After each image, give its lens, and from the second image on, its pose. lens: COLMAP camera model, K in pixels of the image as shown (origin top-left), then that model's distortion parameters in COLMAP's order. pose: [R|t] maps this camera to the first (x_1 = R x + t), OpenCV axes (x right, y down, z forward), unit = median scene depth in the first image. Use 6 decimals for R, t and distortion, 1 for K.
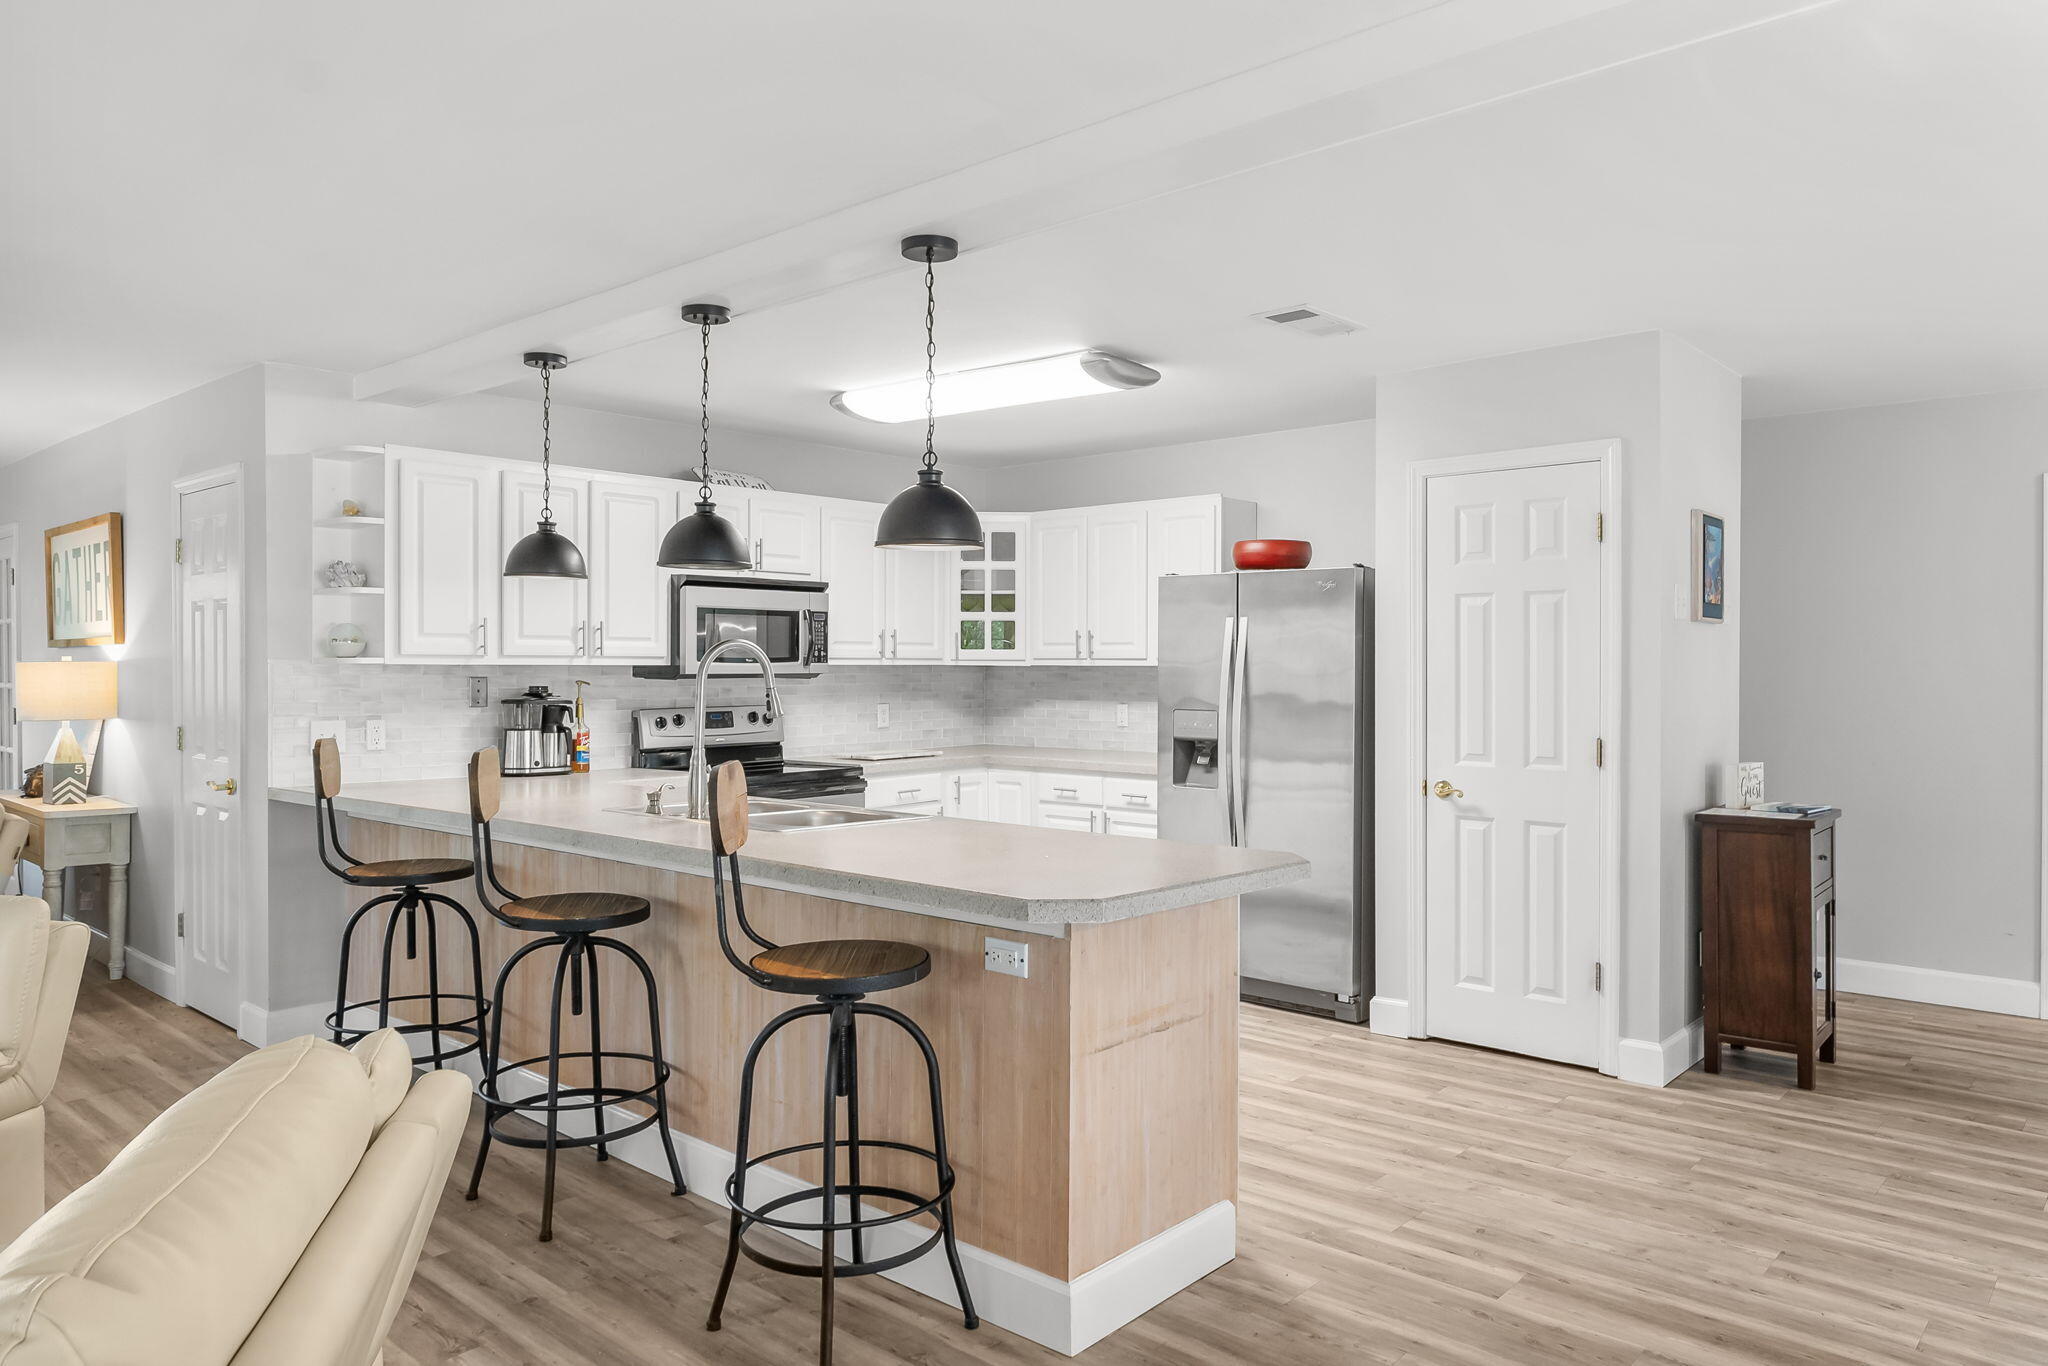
lens RADIAL K [[1337.6, 0, 1024.0], [0, 1337.6, 683.0], [0, 0, 1]] dist [-0.002604, -0.000021]
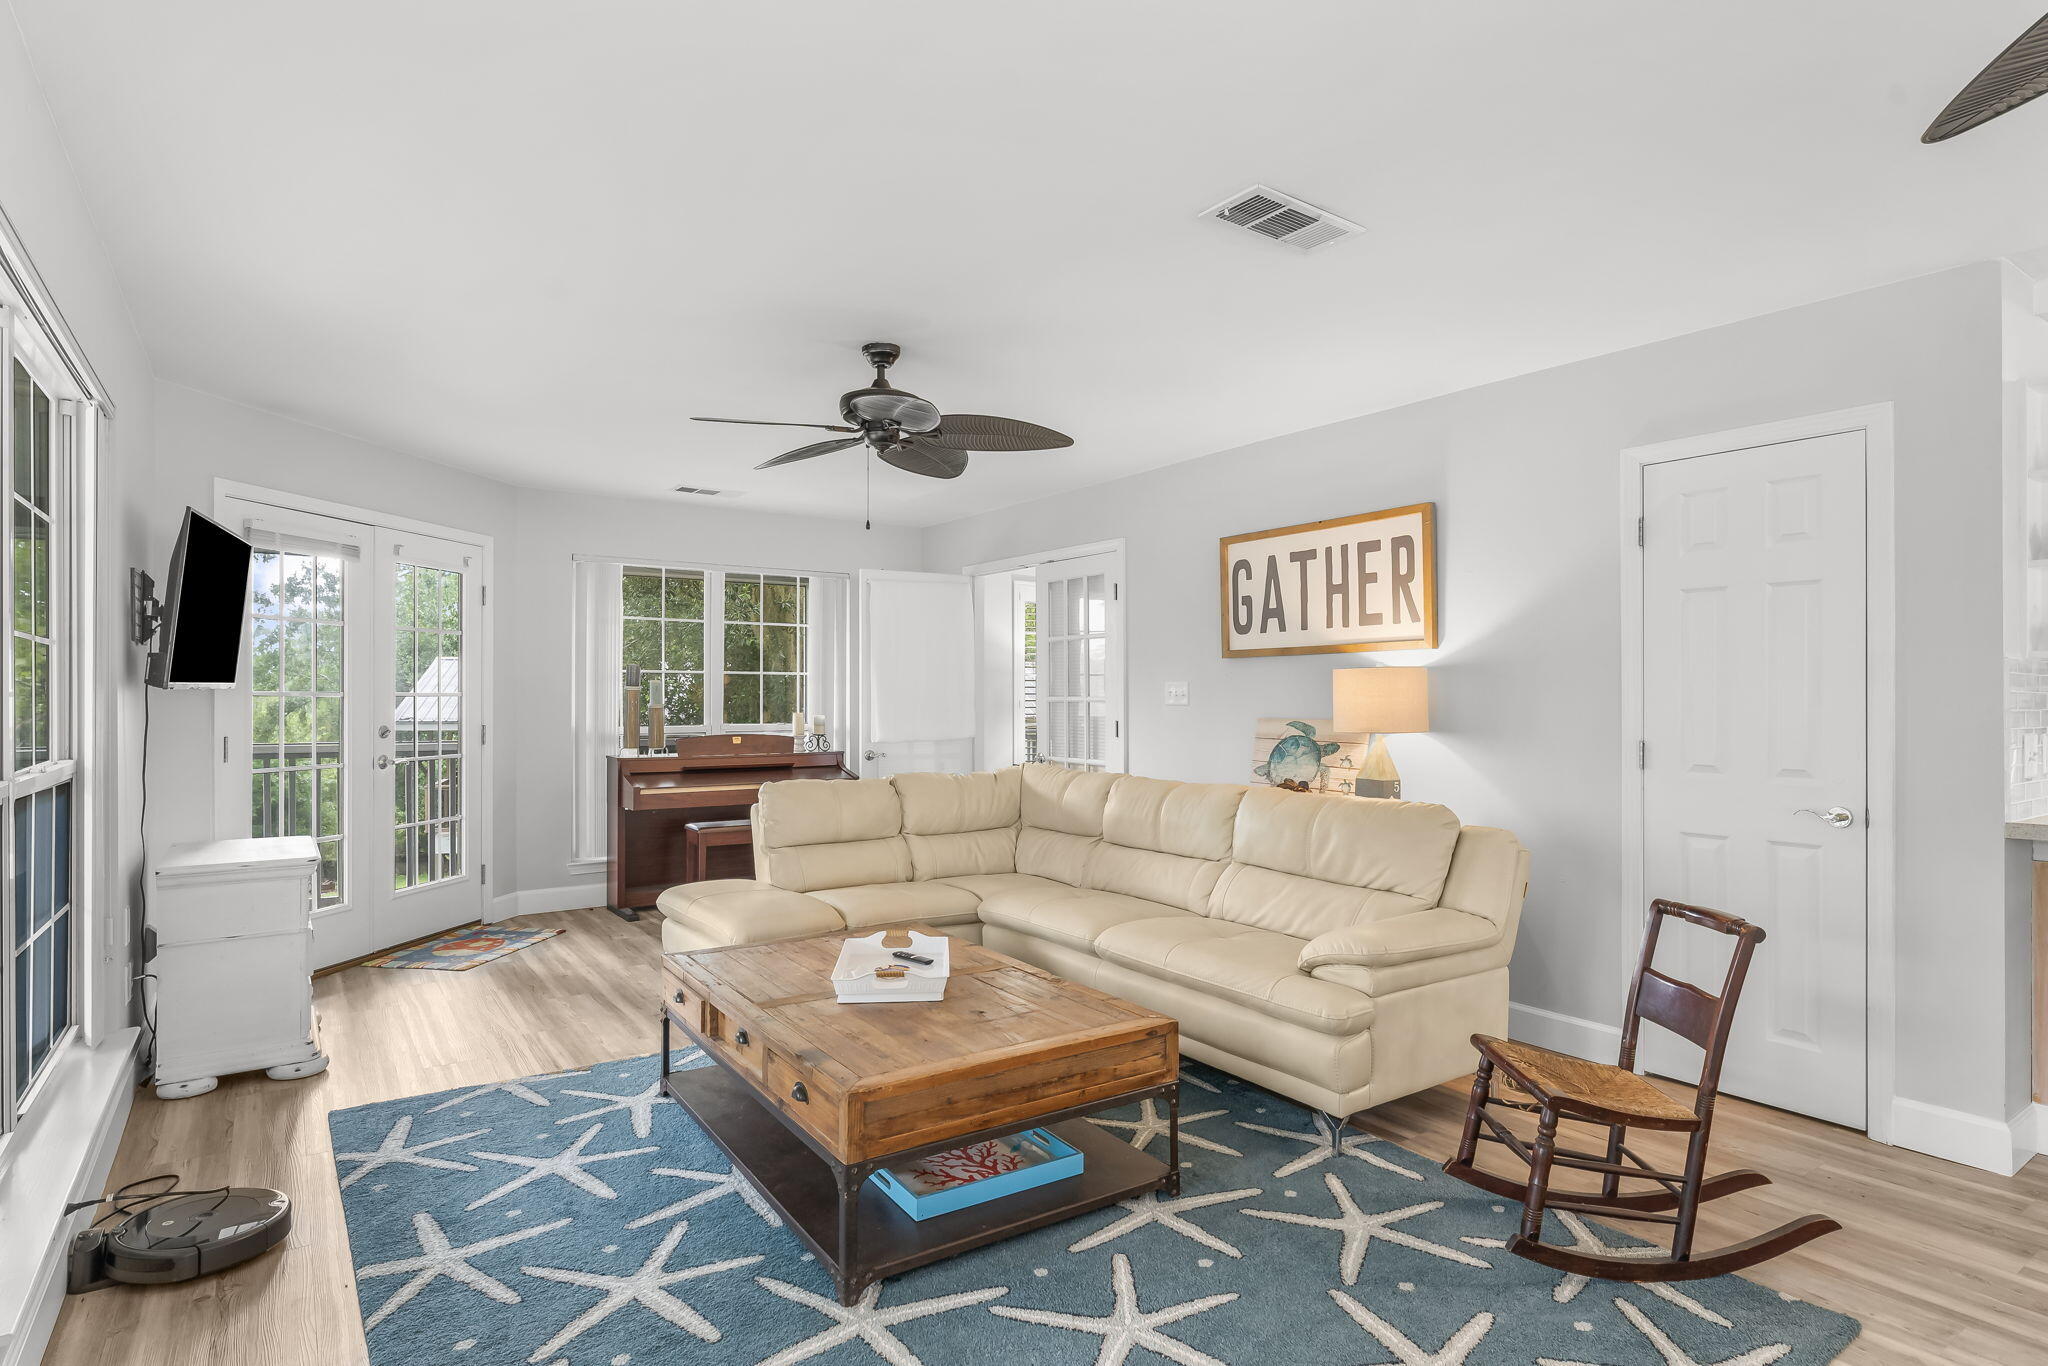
lens RADIAL K [[1094.4, 0, 1035.8], [0, 1094.4, 696.9], [0, 0, 1]] dist [0.003693, 0.001090]
pose [[0.973065, -0.000905, -0.230529, -0.841944], [-0.001700, 0.999937, -0.011103, 0.013180], [0.230524, 0.011195, 0.973002, 0.241846]]
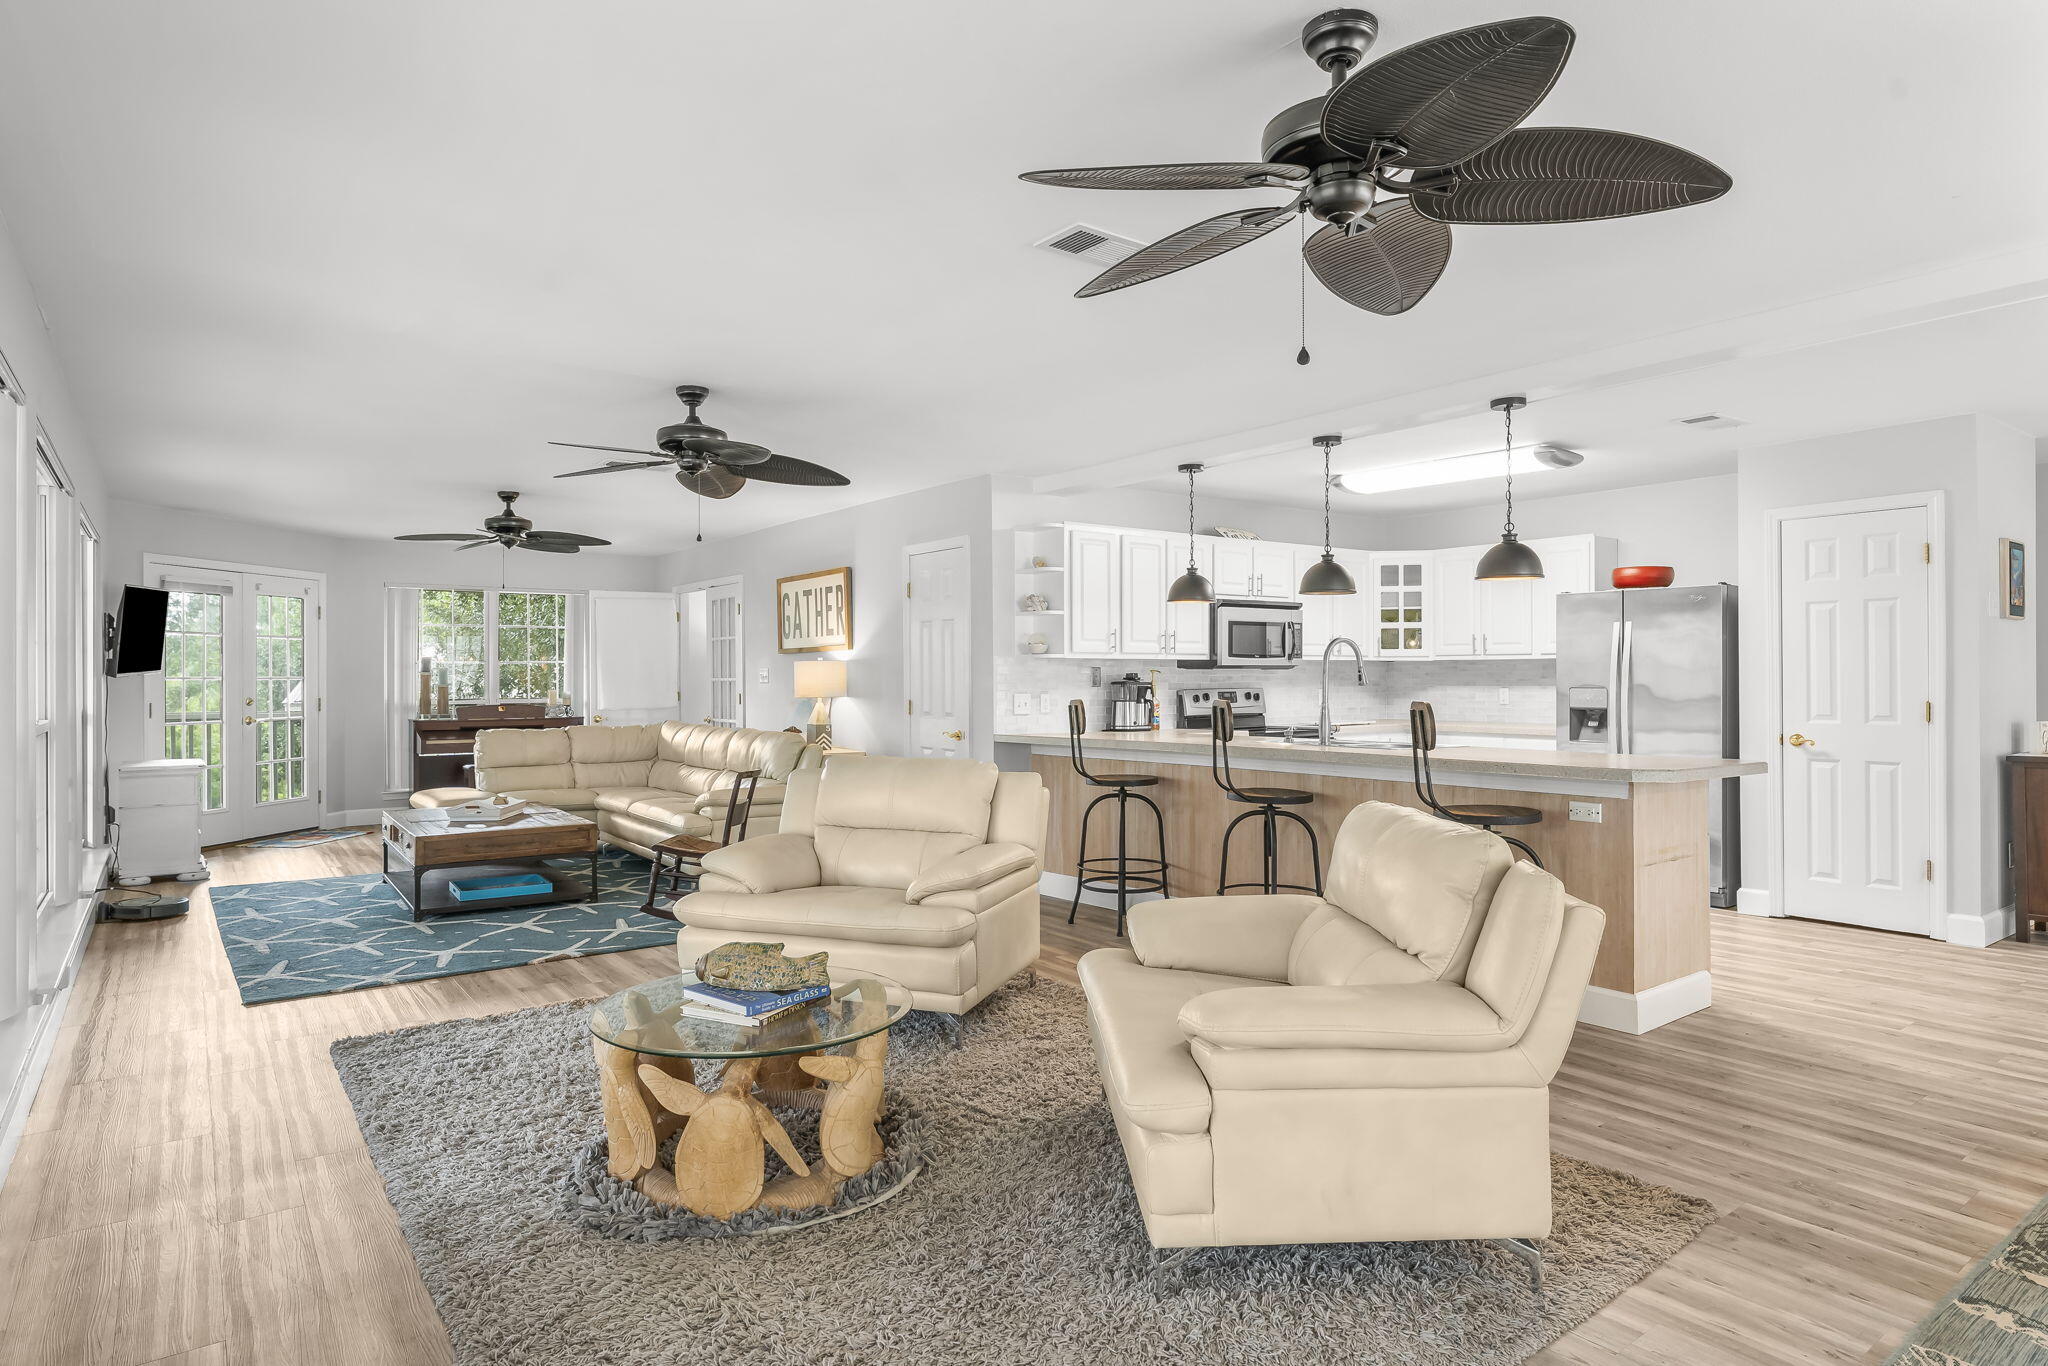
lens RADIAL K [[1141.8, 0, 1024.0], [0, 1141.8, 683.0], [0, 0, 1]] dist [-0.000865, 0.000261]
pose [[0.979783, -0.004312, -0.200017, -0.223244], [0.002877, 0.999968, -0.007464, 0.023149], [0.200043, 0.006738, 0.979764, -0.315305]]
